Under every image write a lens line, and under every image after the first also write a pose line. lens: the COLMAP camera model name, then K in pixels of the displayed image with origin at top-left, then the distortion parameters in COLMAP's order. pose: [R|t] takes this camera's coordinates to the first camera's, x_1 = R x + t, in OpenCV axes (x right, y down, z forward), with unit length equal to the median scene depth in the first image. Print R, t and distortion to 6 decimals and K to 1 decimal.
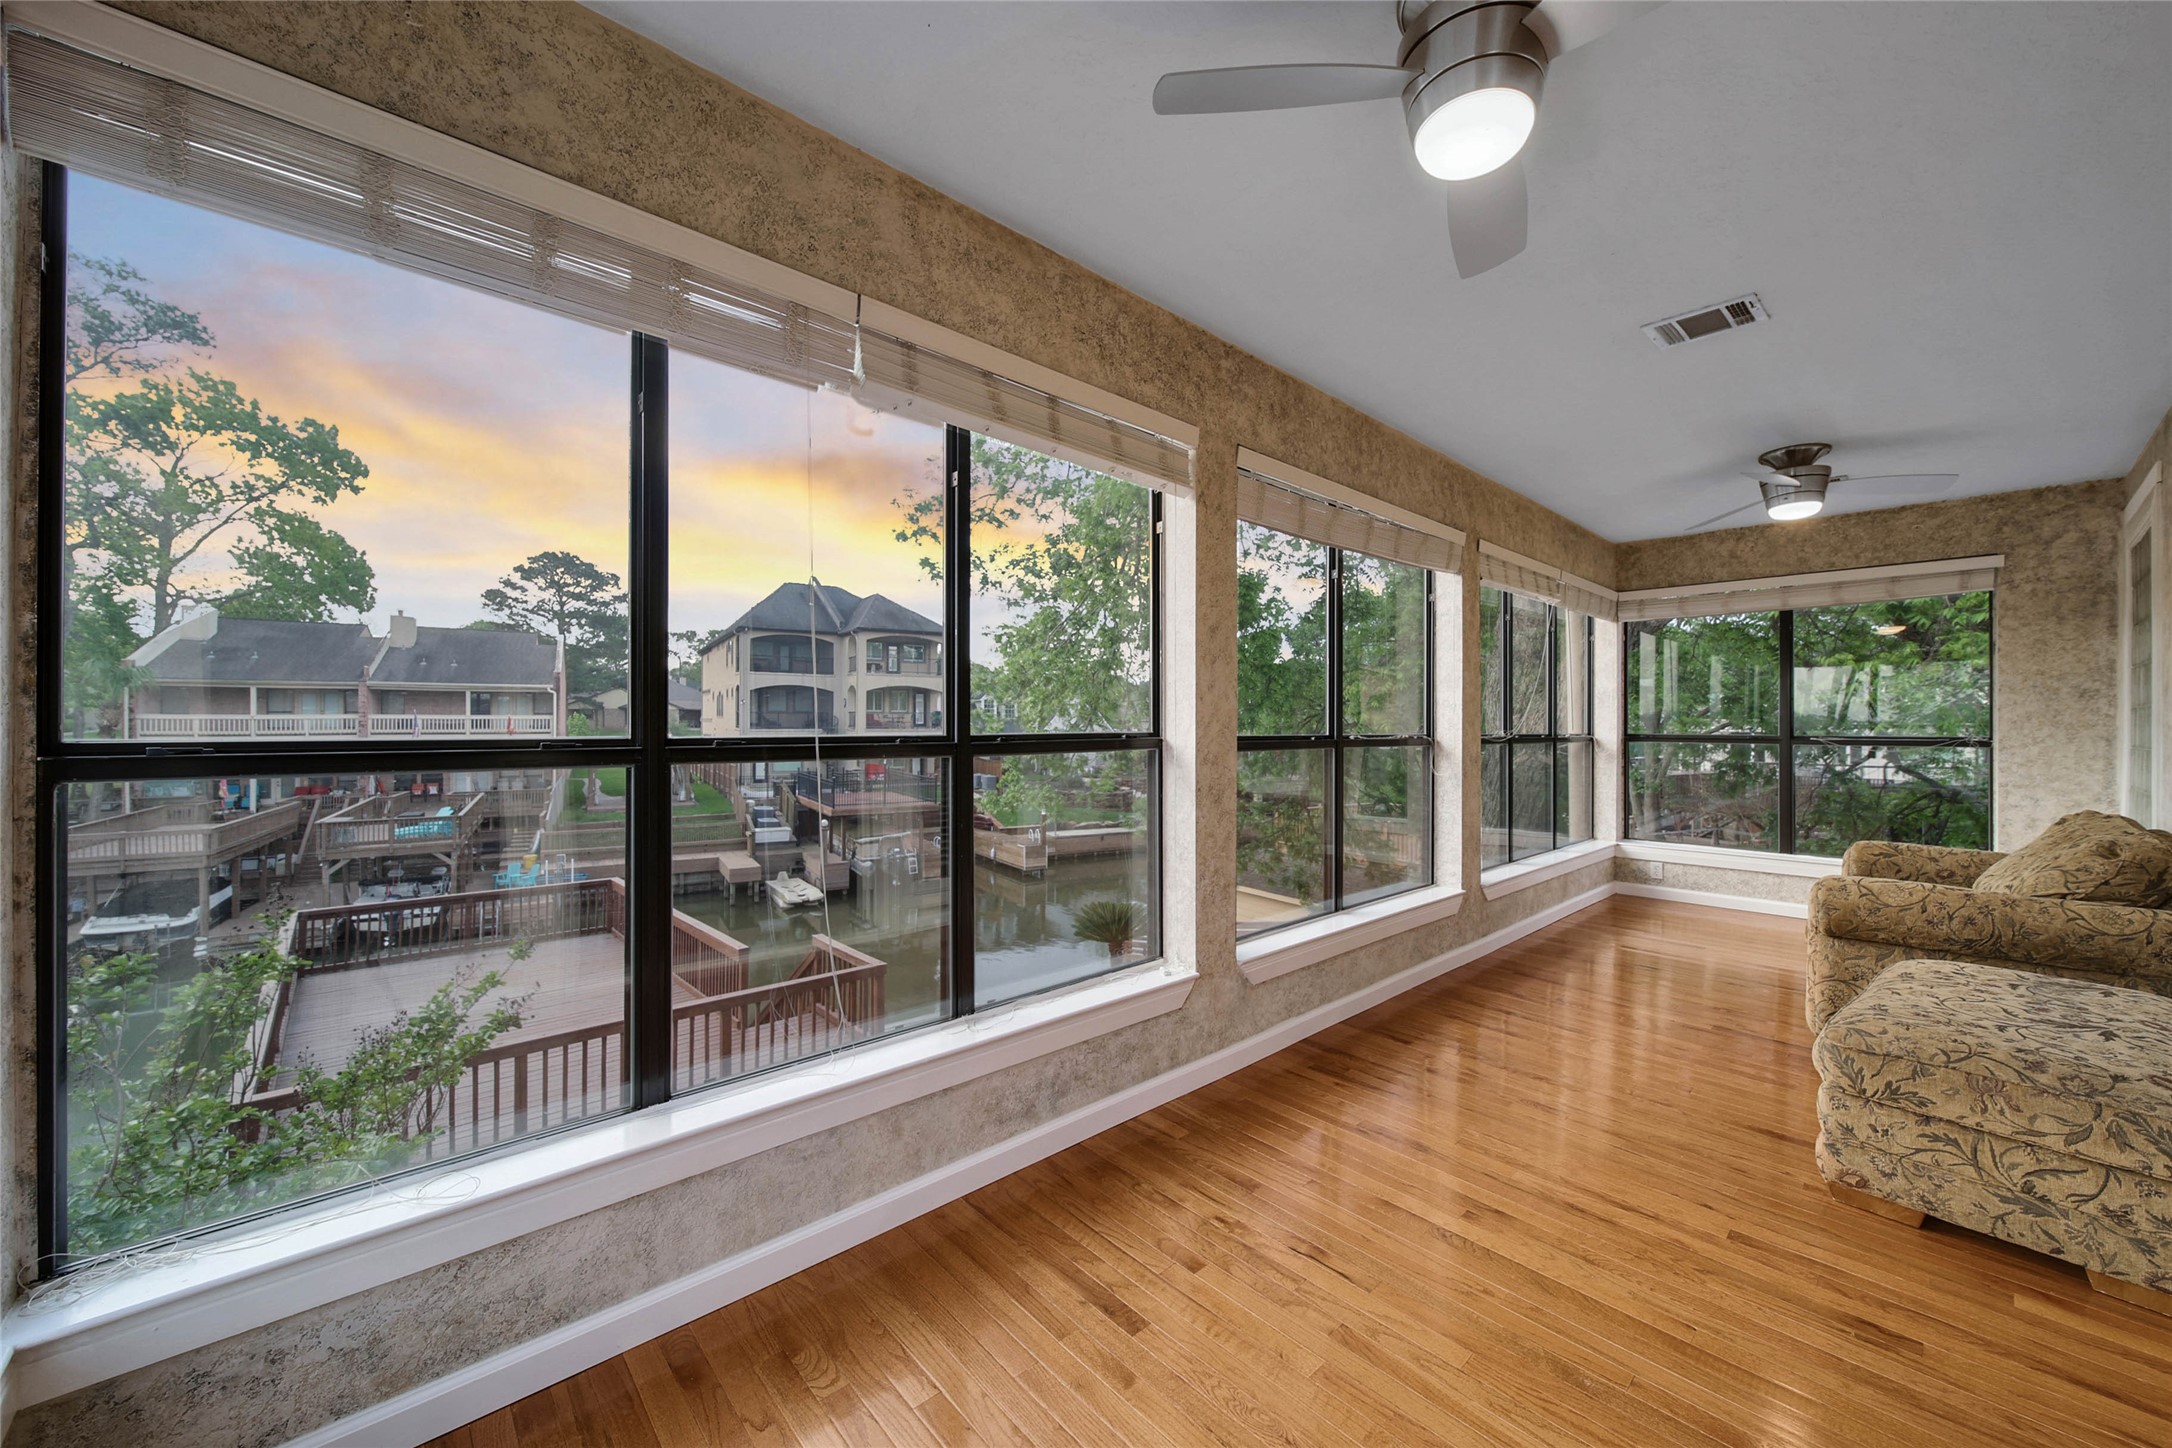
lens RADIAL K [[817.3, 0, 1090.2], [0, 817.3, 721.6], [0, 0, 1]] dist [0.000128, -0.000995]
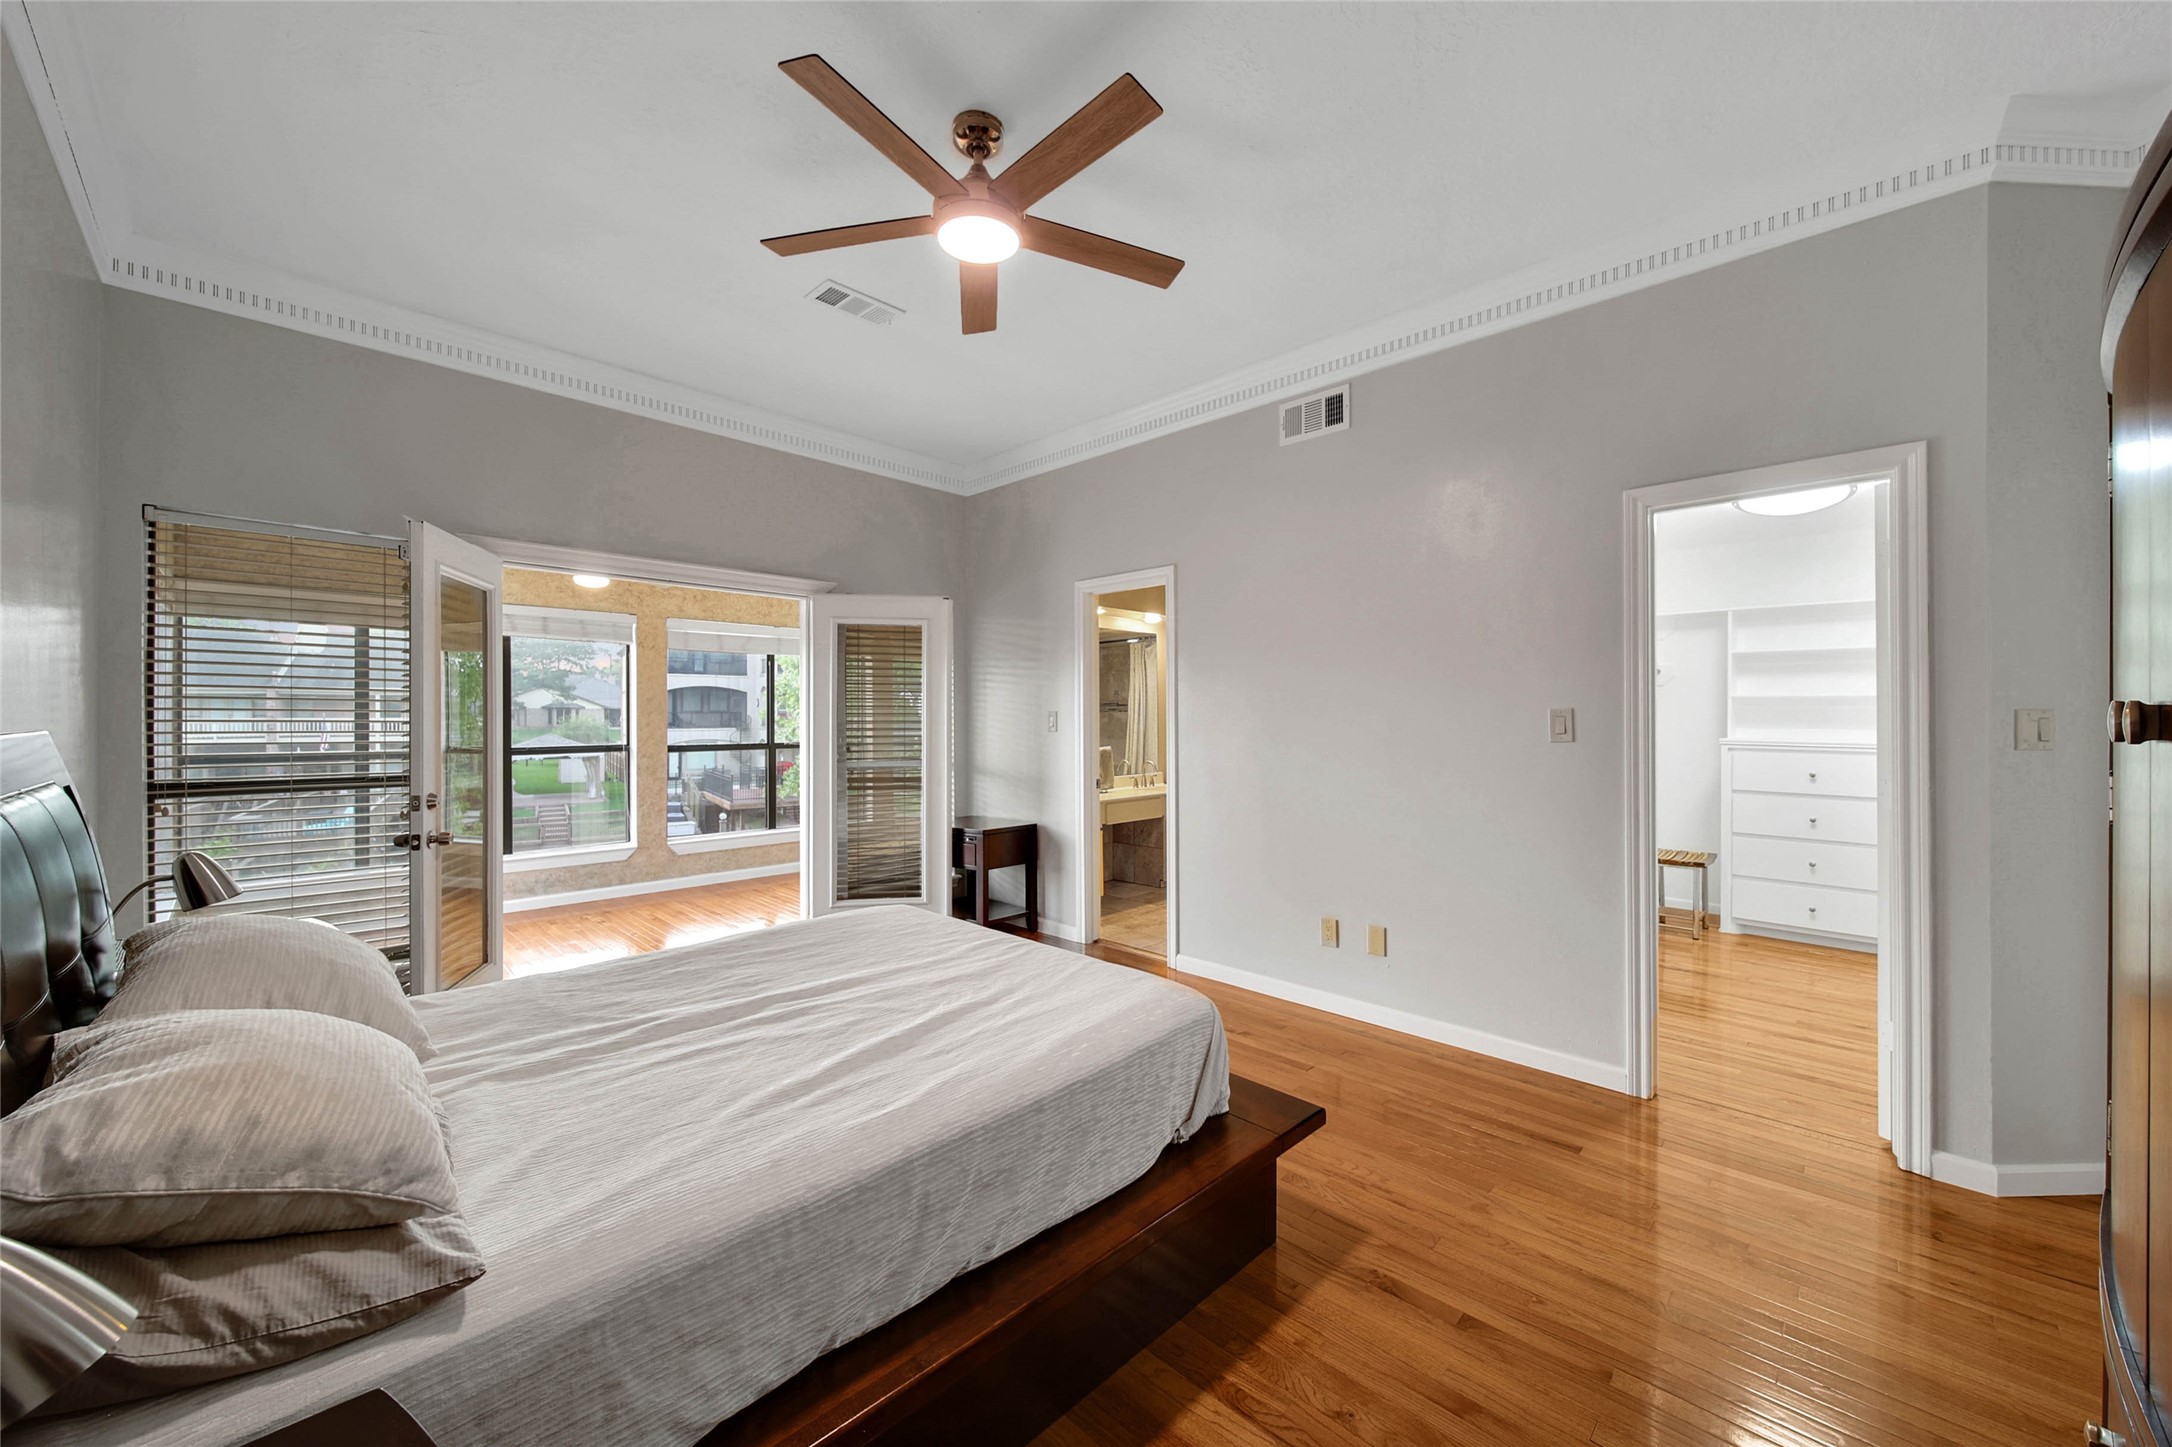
lens RADIAL K [[817.3, 0, 1094.0], [0, 817.3, 720.3], [0, 0, 1]] dist [0.000128, -0.000995]
pose [[0.998096, -0.007555, 0.061210, 0.091196], [0.007291, 0.999963, 0.004532, -0.003988], [-0.061242, -0.004077, 0.998115, -0.100271]]
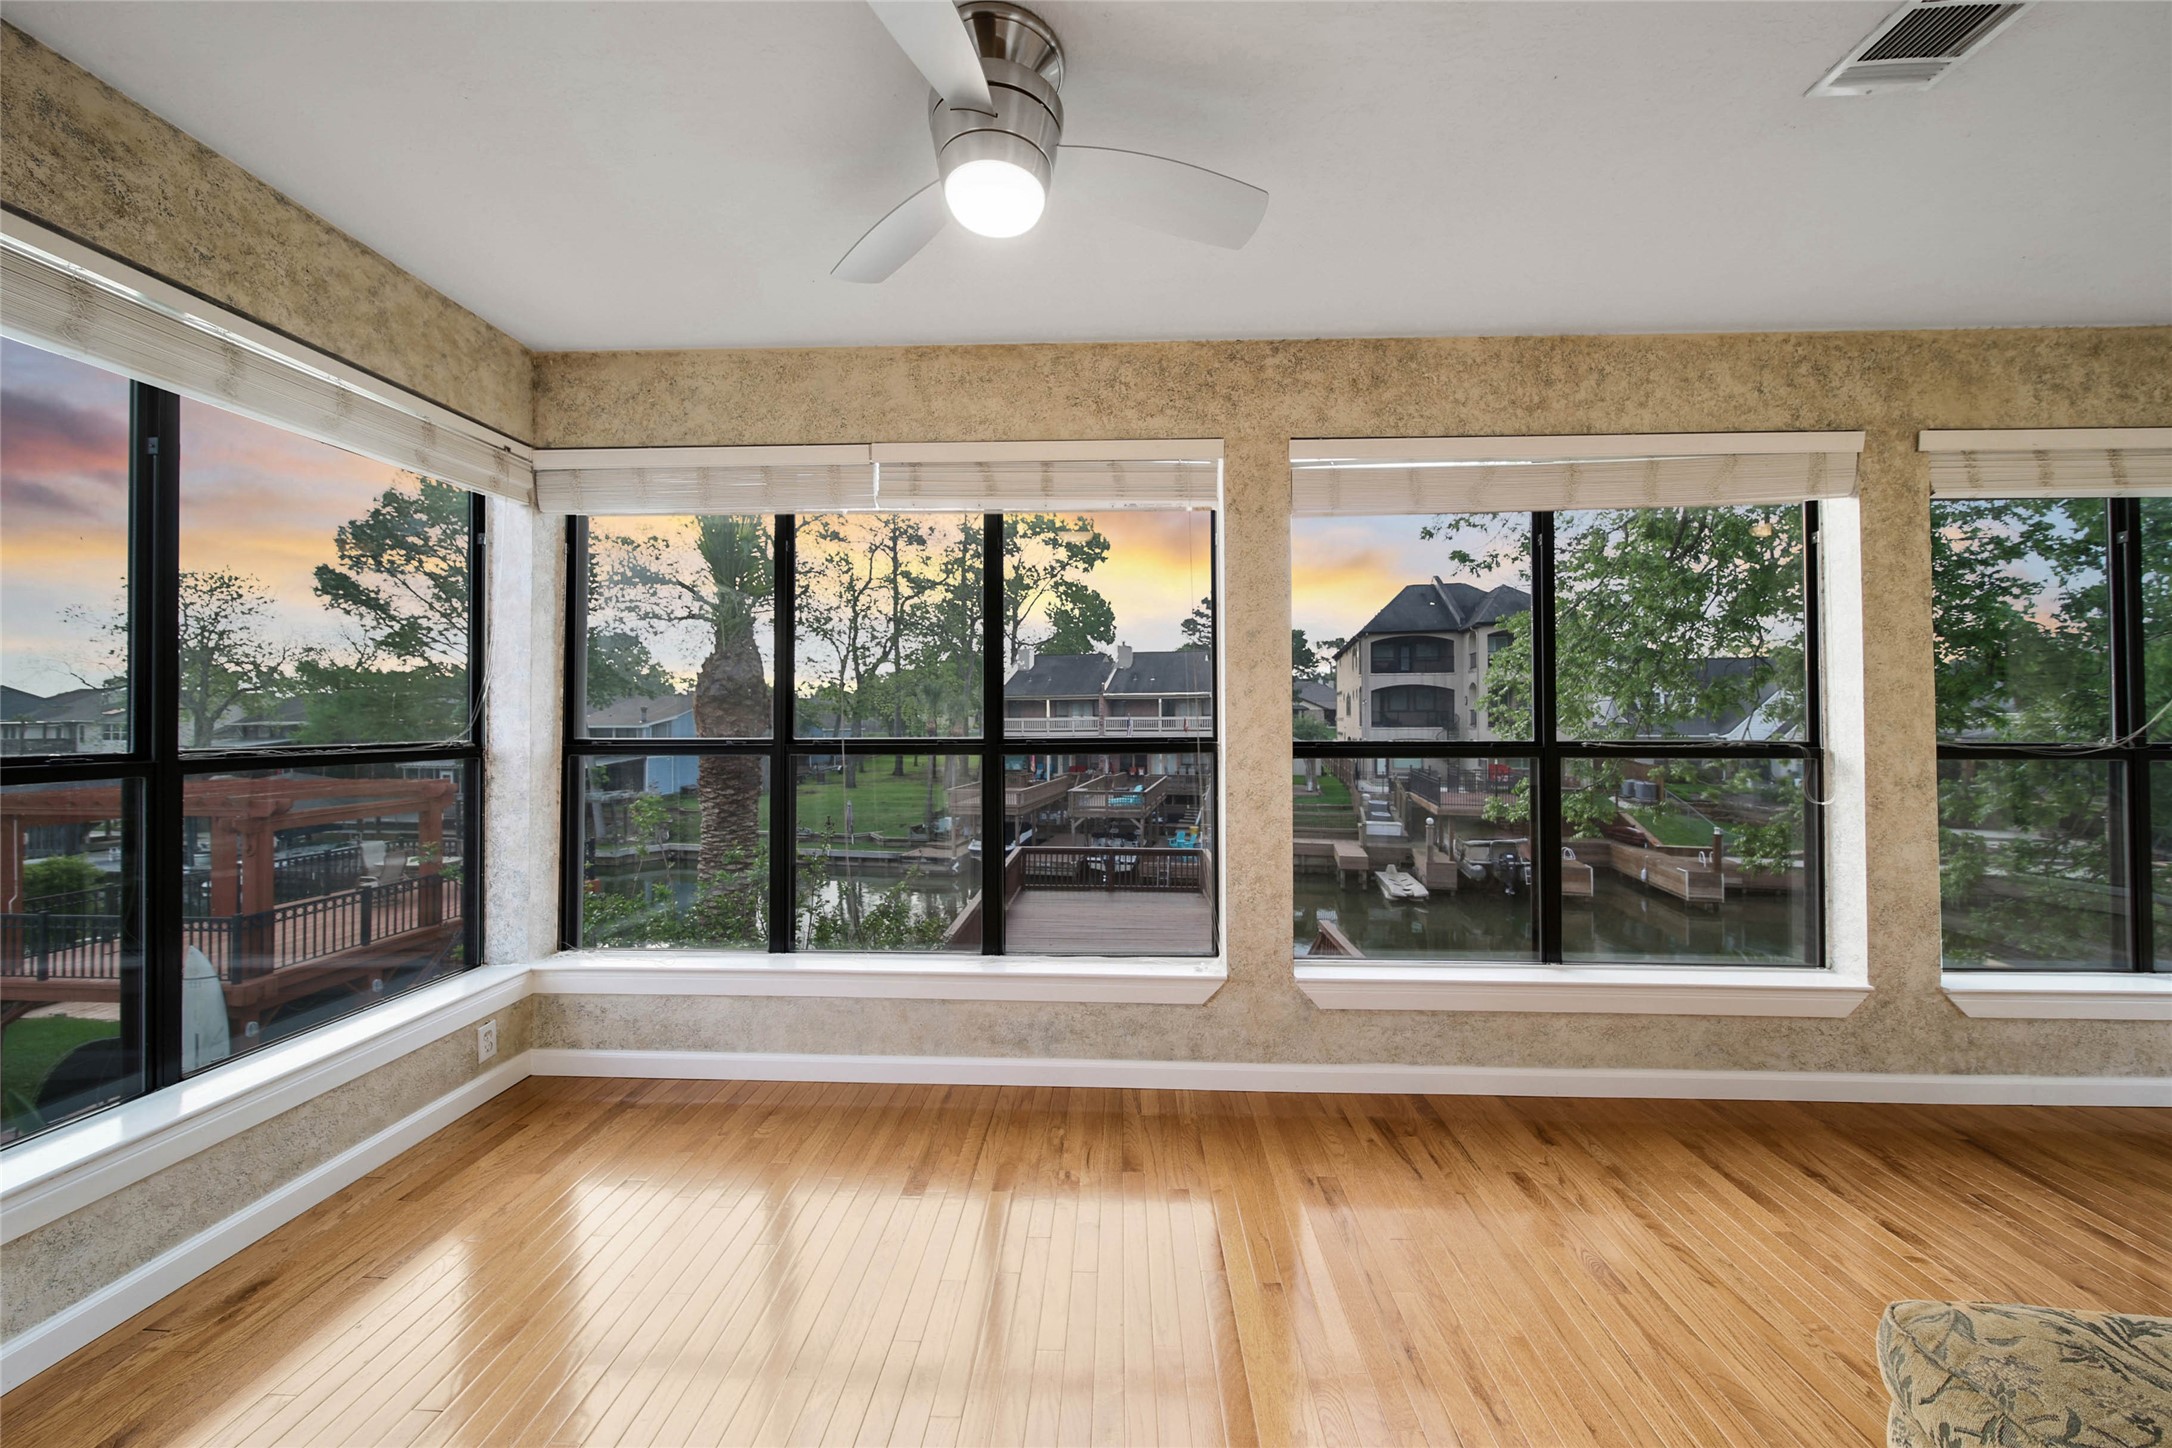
lens RADIAL K [[781.2, 0, 1074.0], [0, 781.2, 709.8], [0, 0, 1]] dist [0.000916, -0.000464]
pose [[0.702281, -0.016290, -0.711713, 0.048224], [0.007133, 0.999849, -0.015847, -0.000509], [0.711864, 0.006052, 0.702292, 0.012811]]
